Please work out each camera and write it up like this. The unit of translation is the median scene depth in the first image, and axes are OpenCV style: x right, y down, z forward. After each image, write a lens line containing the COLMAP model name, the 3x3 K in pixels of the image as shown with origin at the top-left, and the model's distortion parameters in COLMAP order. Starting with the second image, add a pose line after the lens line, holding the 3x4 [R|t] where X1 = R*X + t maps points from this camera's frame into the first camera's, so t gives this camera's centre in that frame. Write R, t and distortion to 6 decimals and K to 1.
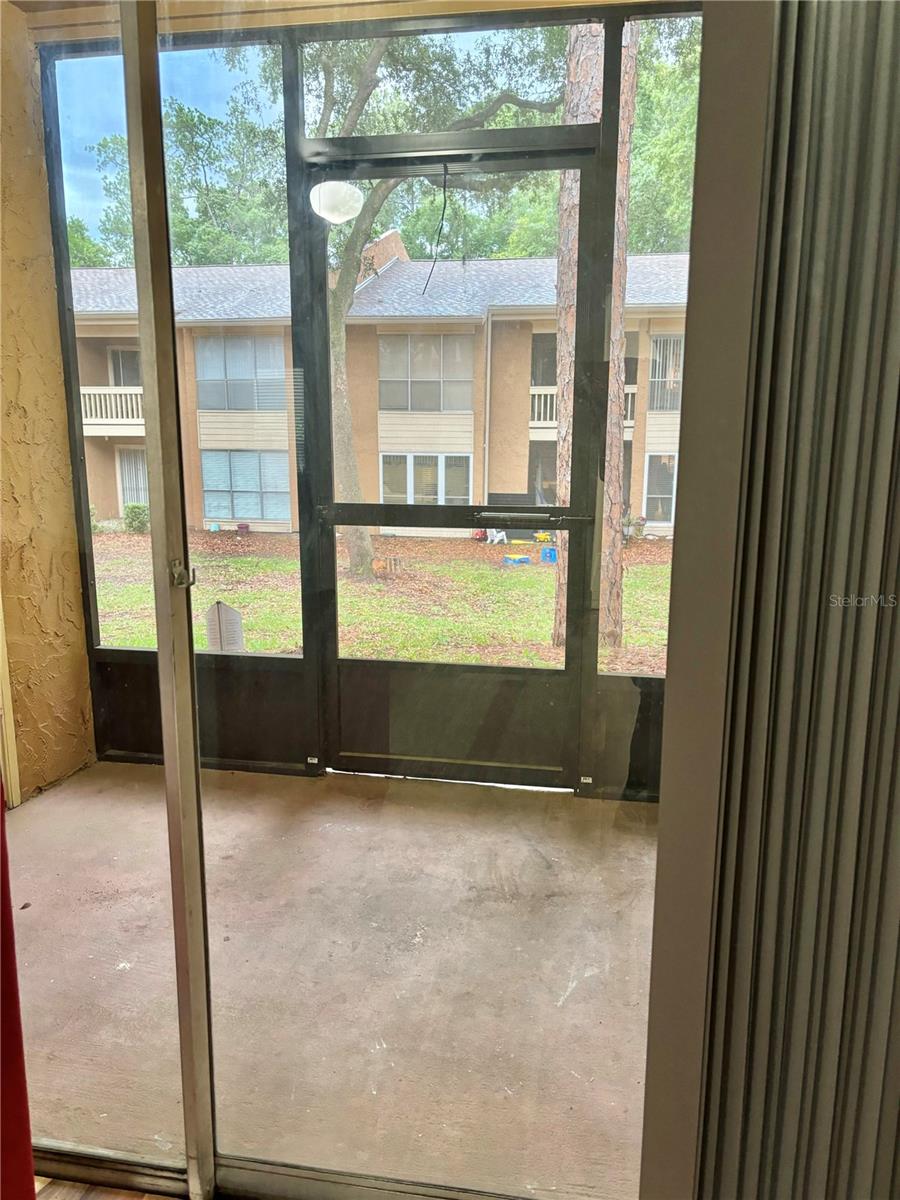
lens RADIAL K [[896.3, 0, 412.4], [0, 896.3, 590.4], [0, 0, 1]] dist [0.058098, -0.057522]
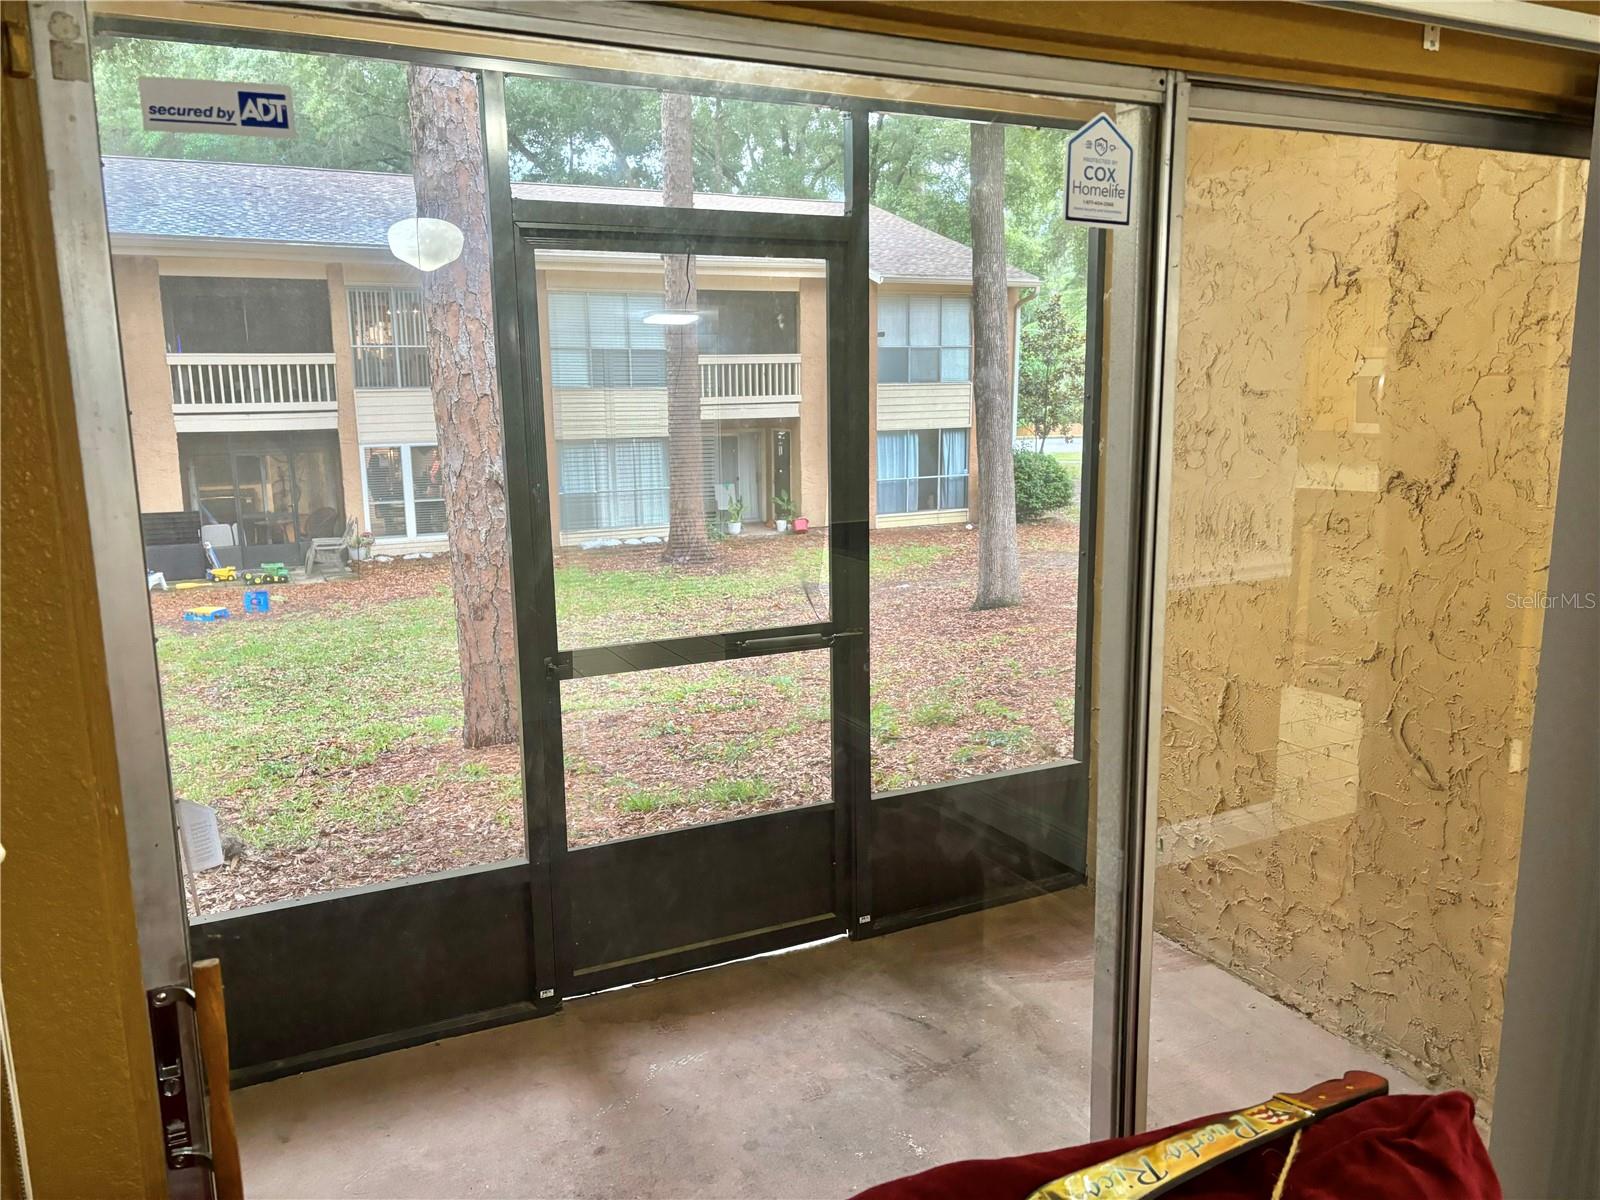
lens RADIAL K [[1195.1, 0, 802.1], [0, 1195.1, 599.3], [0, 0, 1]] dist [0.058098, -0.057522]
pose [[0.811091, -0.118204, 0.572852, -0.490187], [0.127234, 0.991571, 0.024455, -0.138867], [-0.570914, 0.053051, 0.819294, 0.036851]]
